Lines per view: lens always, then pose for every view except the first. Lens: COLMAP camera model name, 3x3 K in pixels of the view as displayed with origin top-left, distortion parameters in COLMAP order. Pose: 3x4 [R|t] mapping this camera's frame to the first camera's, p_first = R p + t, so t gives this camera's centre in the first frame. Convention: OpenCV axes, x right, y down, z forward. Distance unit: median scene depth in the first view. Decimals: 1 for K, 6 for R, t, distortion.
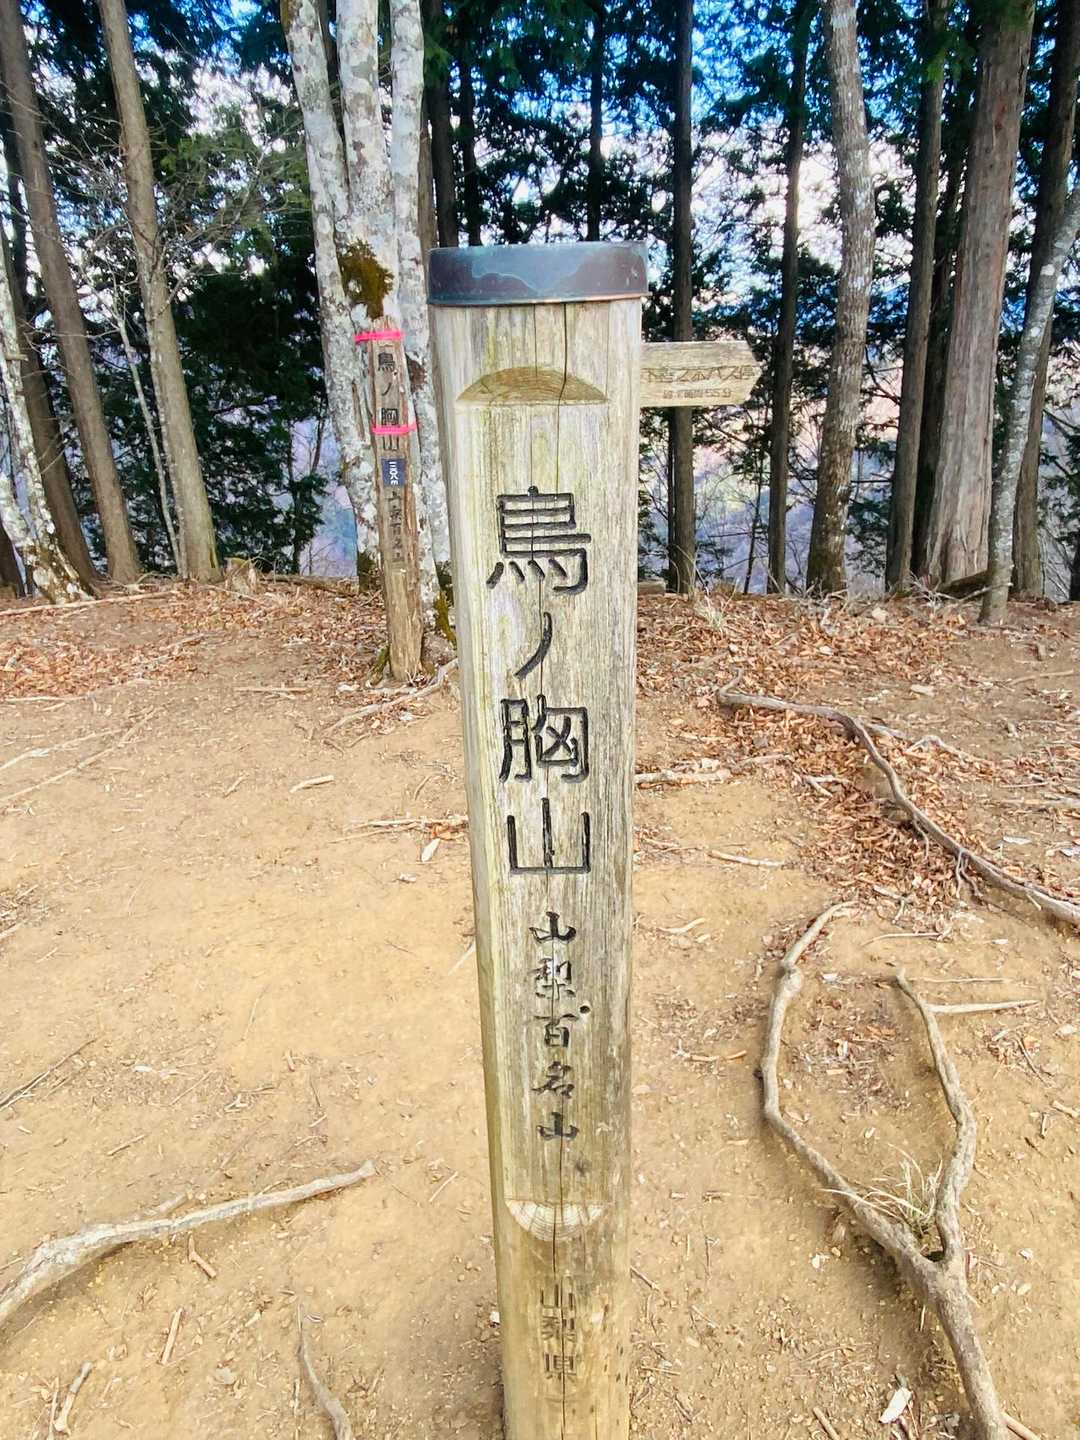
lens RADIAL K [[1070.6, 0, 538.6], [0, 1070.6, 759.9], [0, 0, 1]] dist [0.120854, -0.149003]
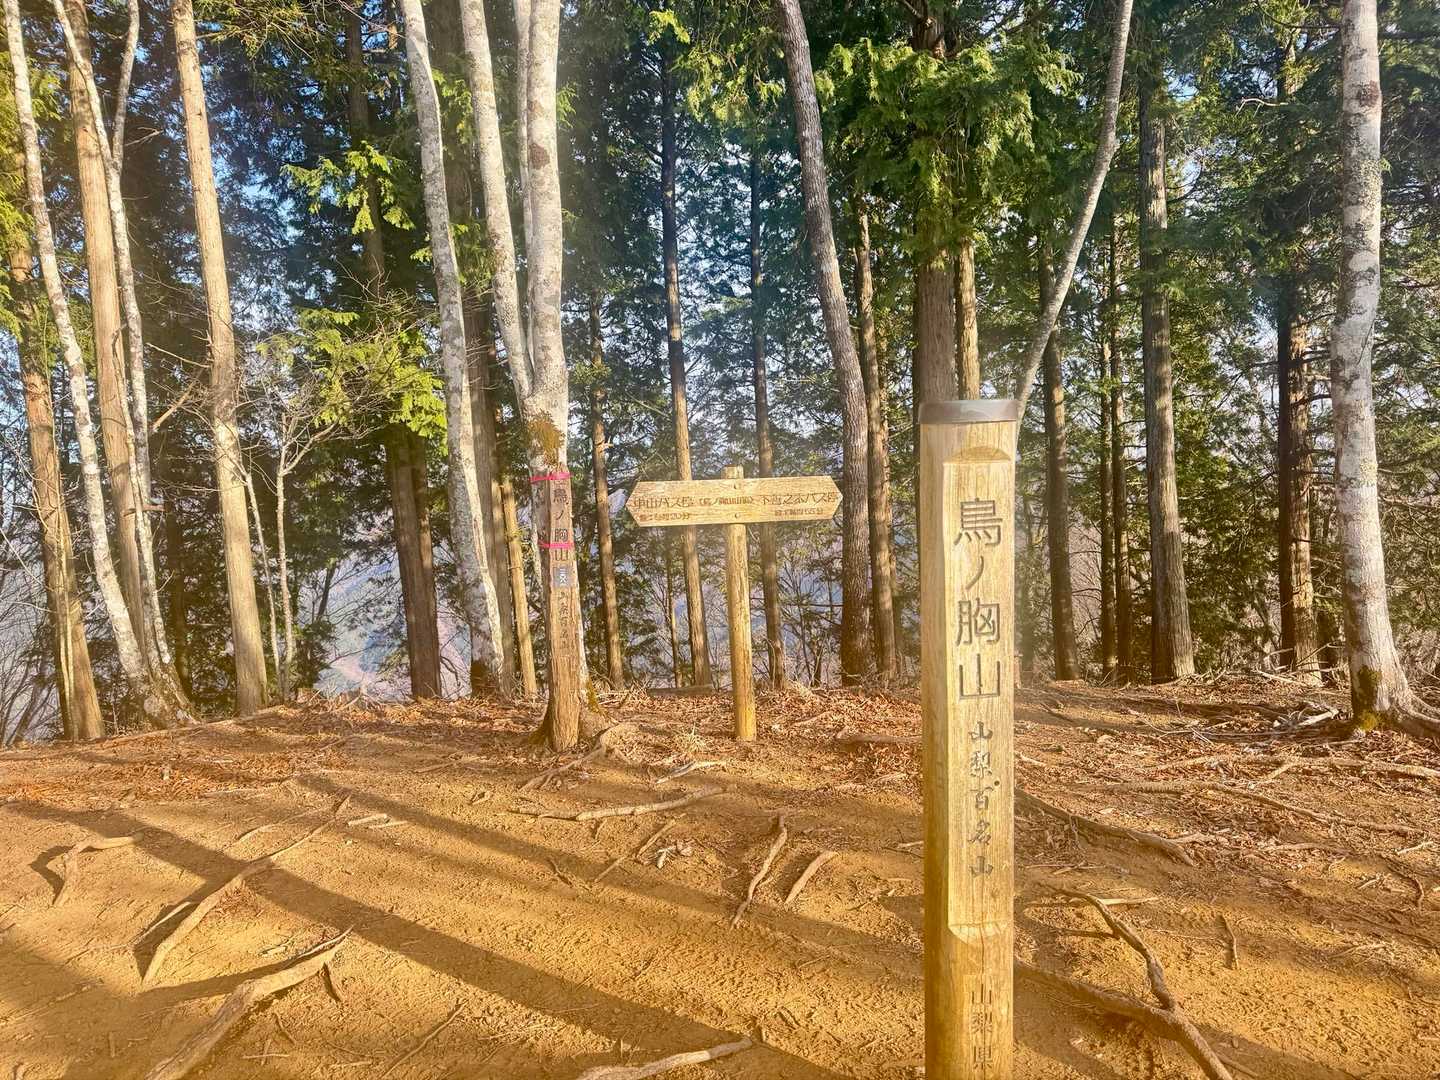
lens RADIAL K [[1070.6, 0, 720.0], [0, 1070.6, 540.0], [0, 0, 1]] dist [0.120854, -0.149003]
pose [[0.981237, -0.025347, 0.191130, -0.777084], [0.085795, 0.945168, -0.315114, 0.393284], [-0.172662, 0.325600, 0.929609, -0.766808]]
